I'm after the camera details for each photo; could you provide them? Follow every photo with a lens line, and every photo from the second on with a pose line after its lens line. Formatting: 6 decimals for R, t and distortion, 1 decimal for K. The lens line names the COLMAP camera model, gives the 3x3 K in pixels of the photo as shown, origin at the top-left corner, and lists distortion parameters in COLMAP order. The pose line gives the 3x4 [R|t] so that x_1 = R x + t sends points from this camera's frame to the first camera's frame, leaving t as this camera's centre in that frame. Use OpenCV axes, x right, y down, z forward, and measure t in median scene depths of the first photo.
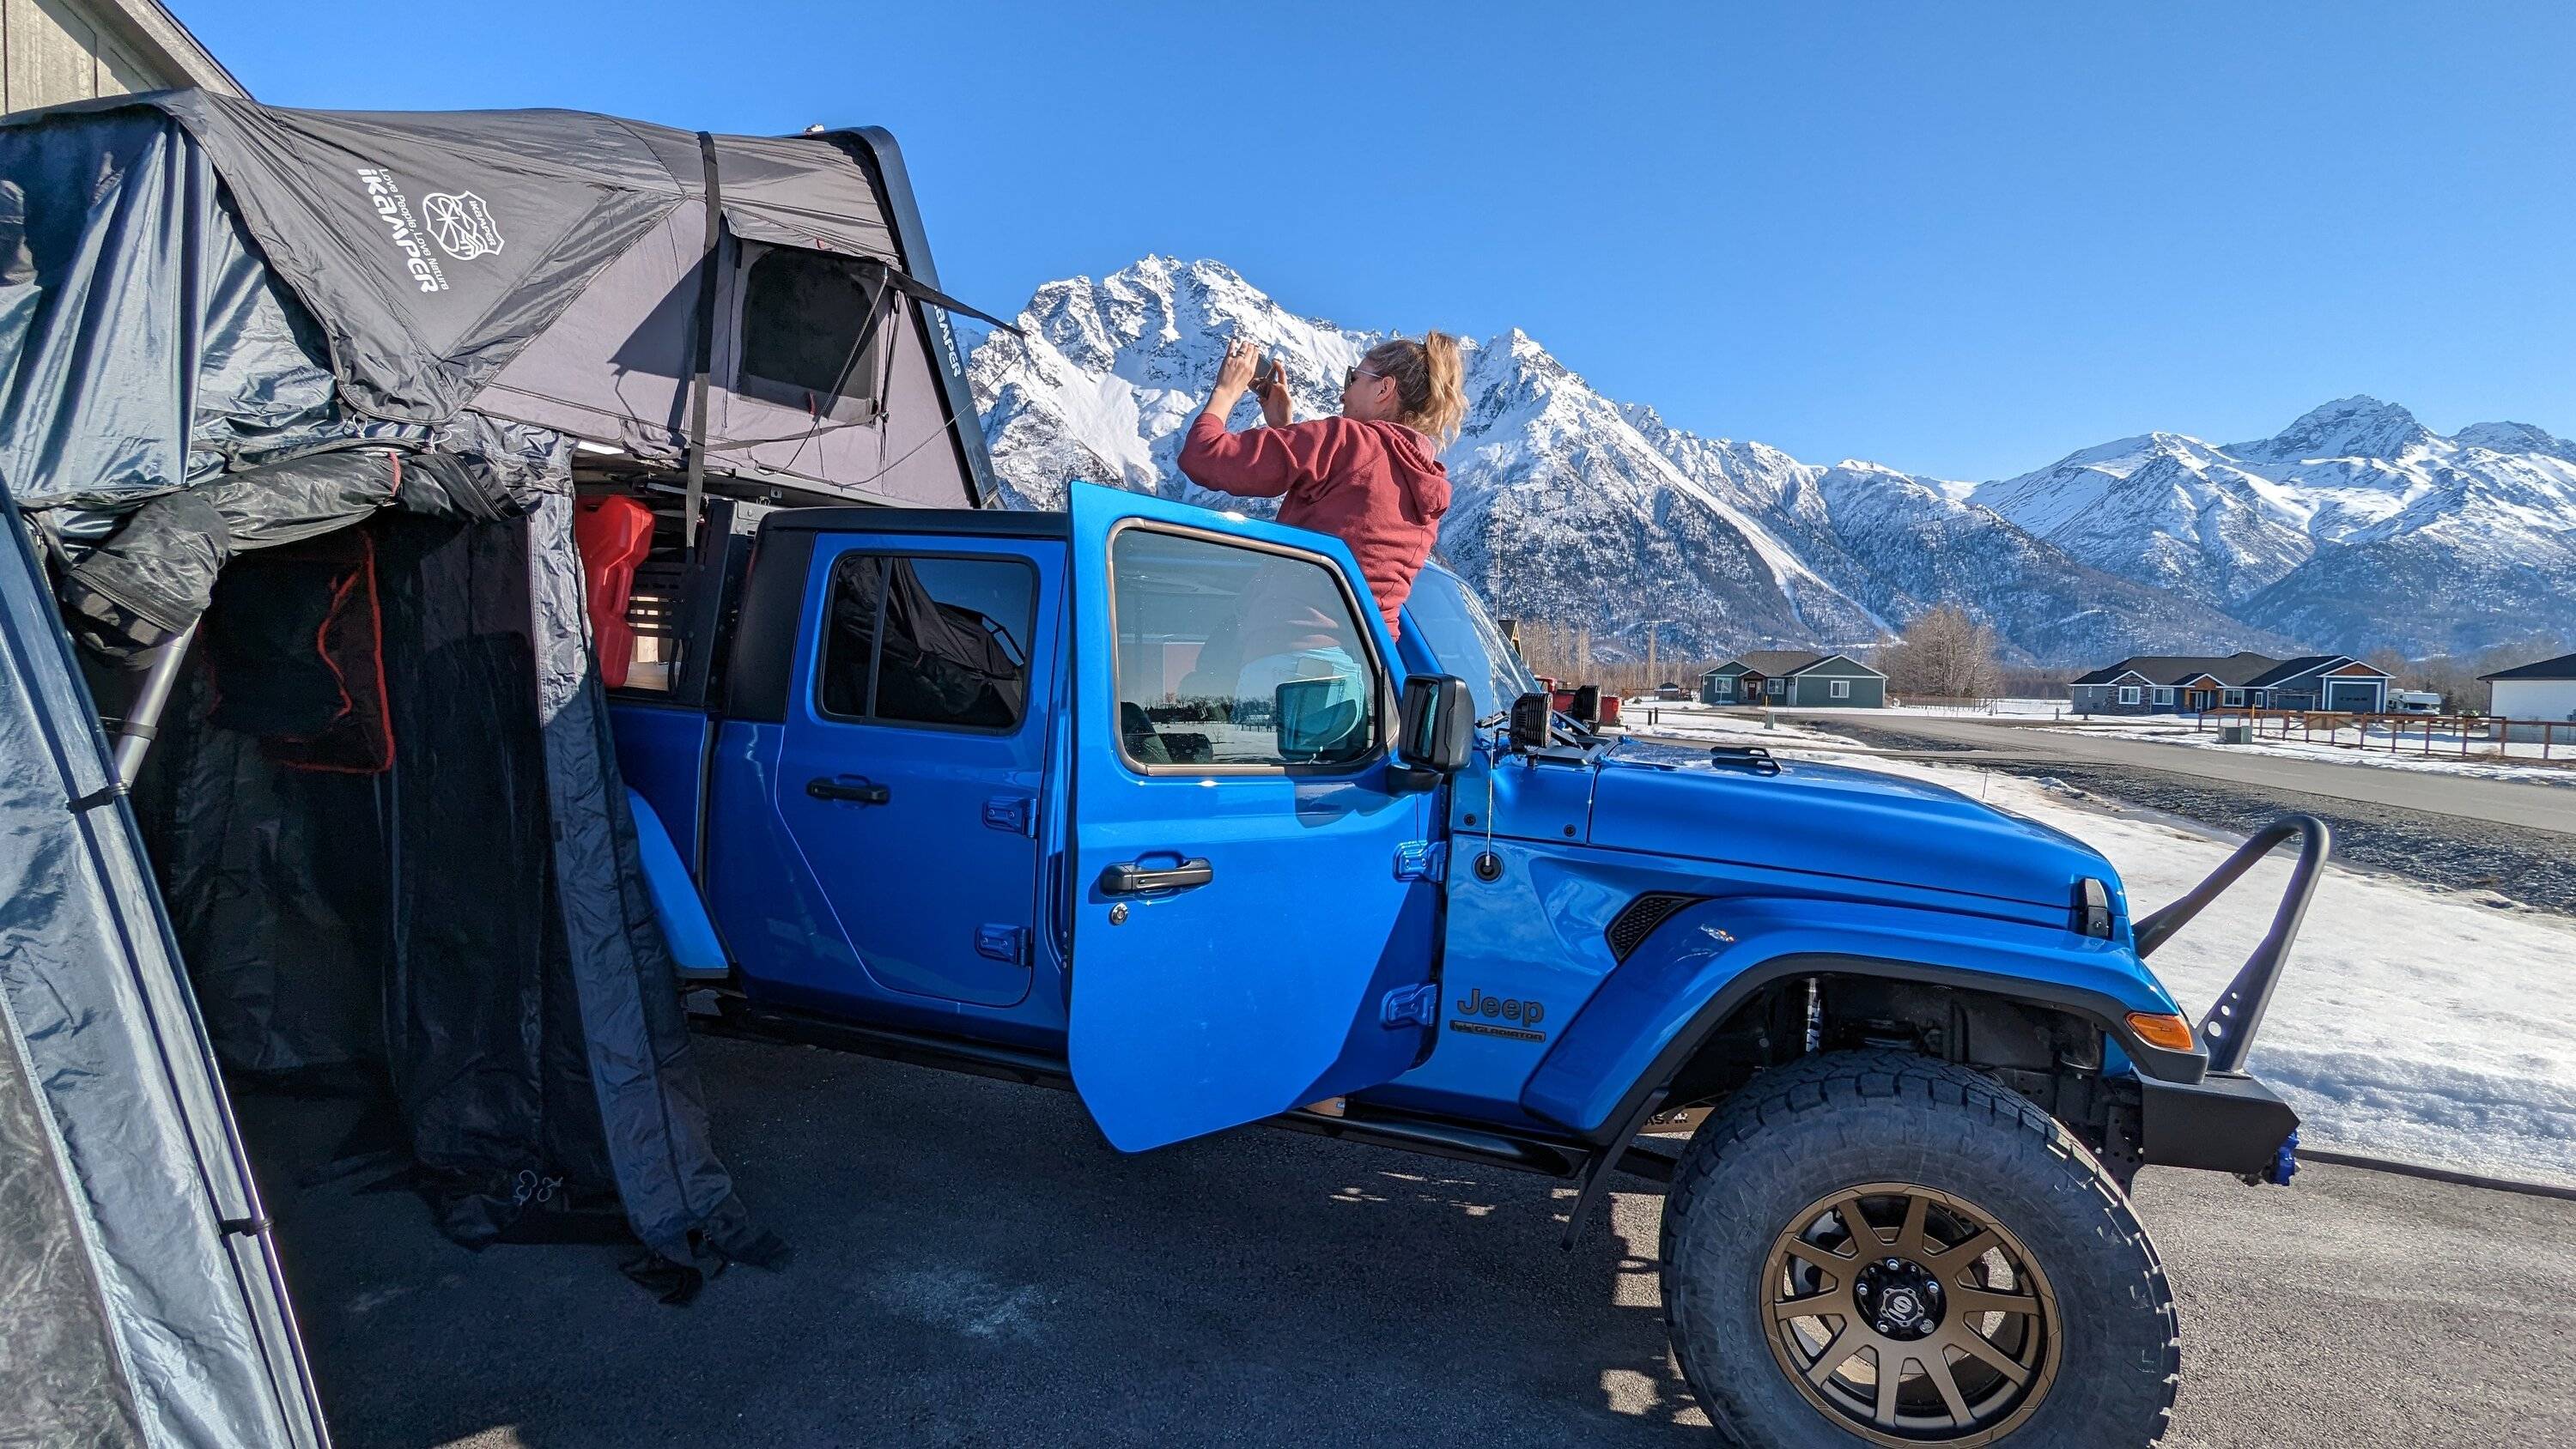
lens RADIAL K [[1214.5, 0, 1278.3], [0, 1214.5, 725.0], [0, 0, 1]] dist [-0.002467, 0.000586]
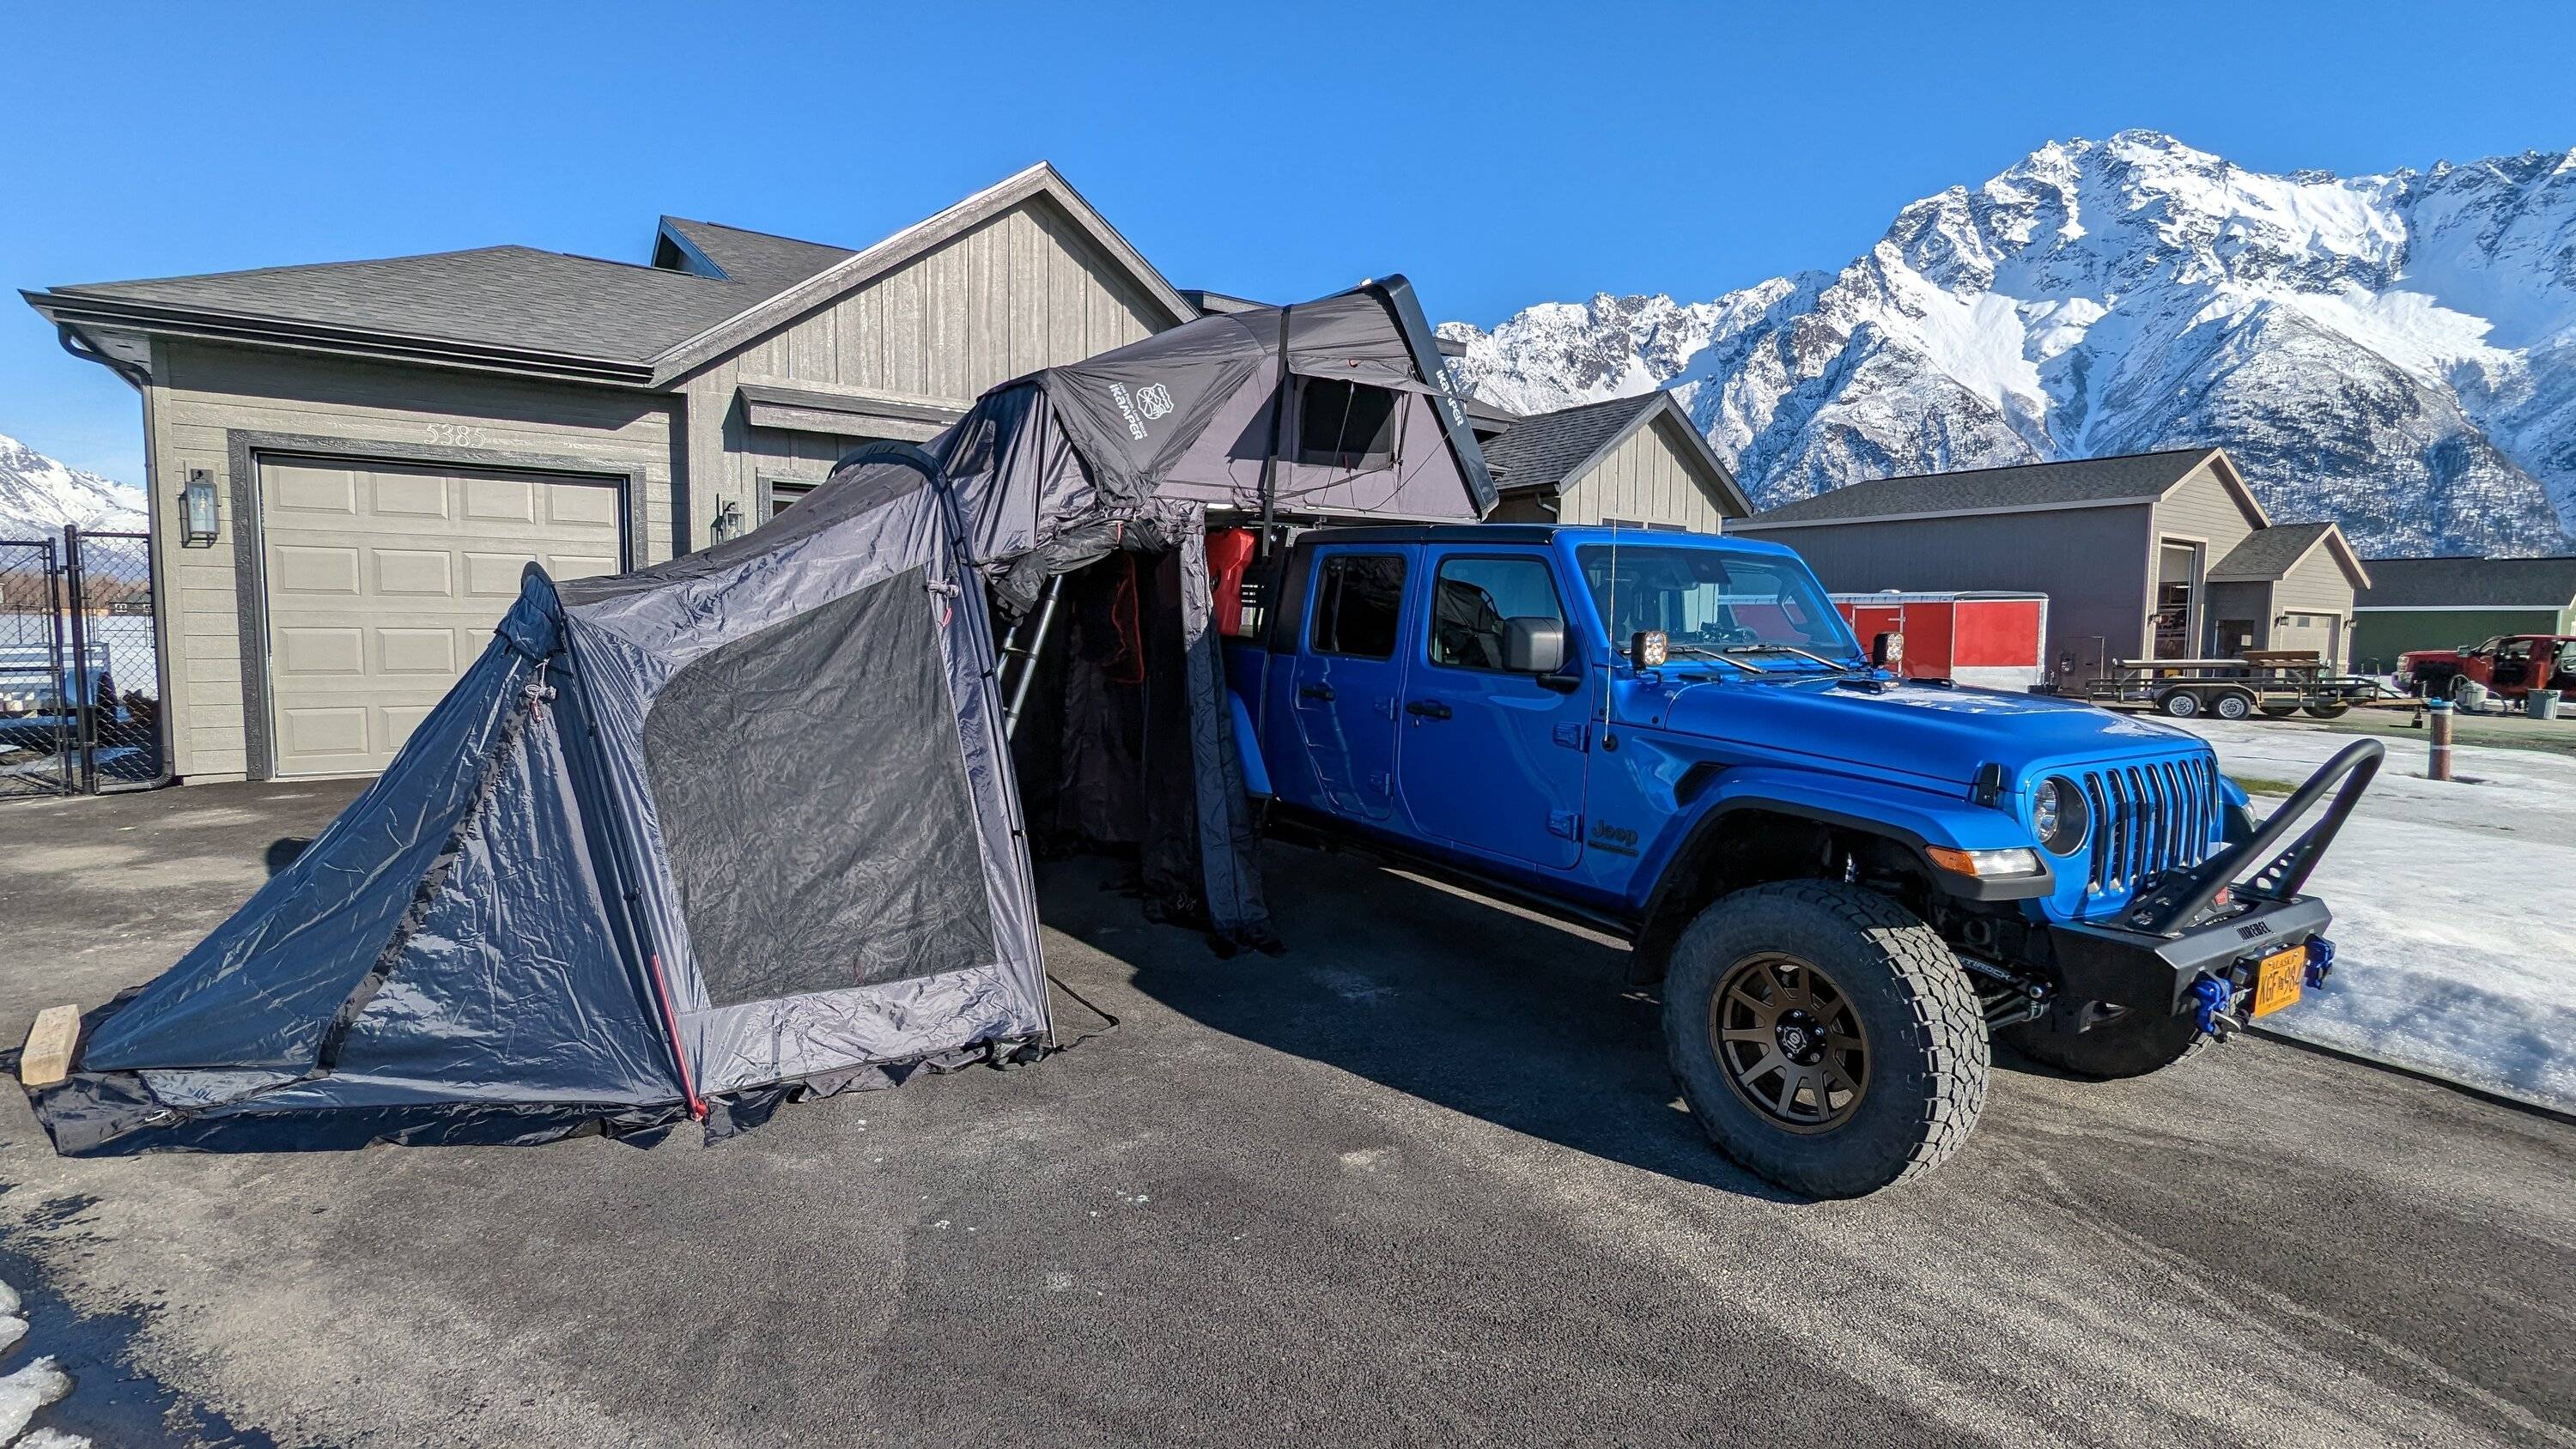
lens RADIAL K [[1223.9, 0, 1289.4], [0, 1223.9, 719.2], [0, 0, 1]] dist [-0.003788, 0.001307]
pose [[0.793959, 0.034488, -0.606992, 0.539148], [-0.020361, 0.999338, 0.030148, 0.029790], [0.607630, -0.011577, 0.794136, -0.336214]]
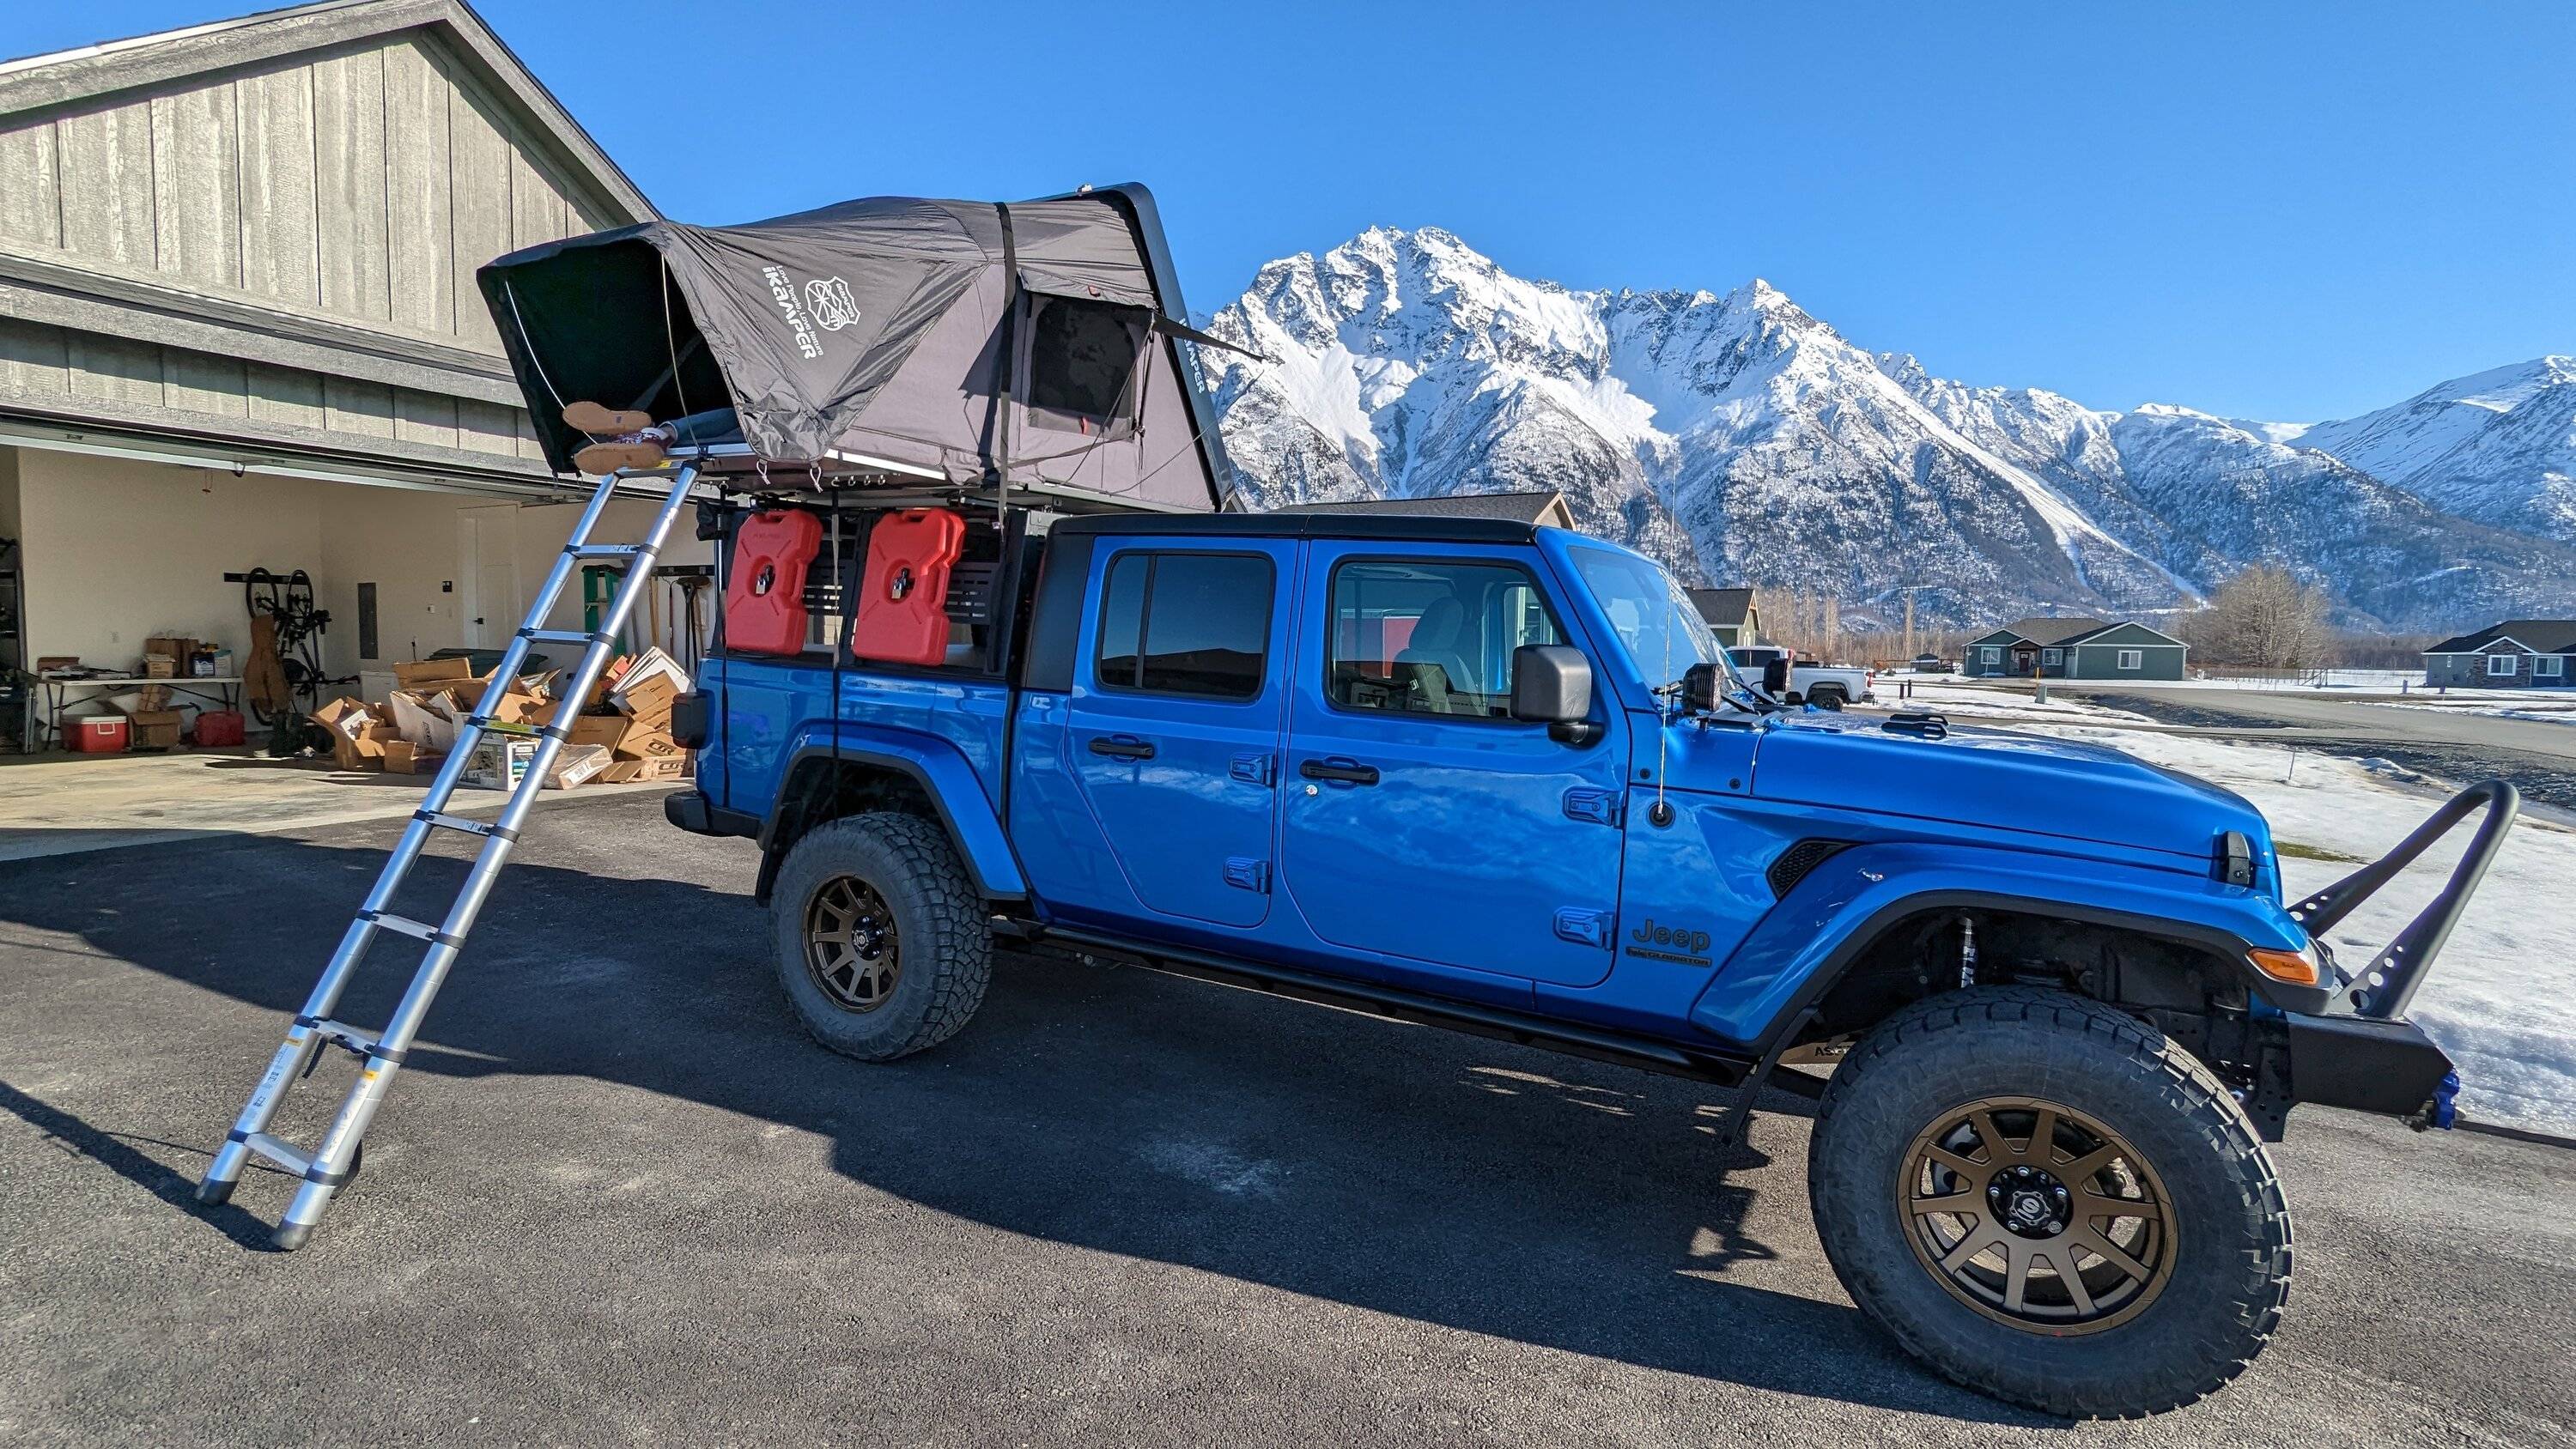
lens RADIAL K [[1214.5, 0, 1279.6], [0, 1214.5, 722.3], [0, 0, 1]] dist [-0.002467, 0.000586]
pose [[0.983797, 0.004223, -0.179234, 0.016103], [-0.000749, 0.999811, 0.019442, 0.003918], [0.179282, -0.018992, 0.983614, -0.132849]]
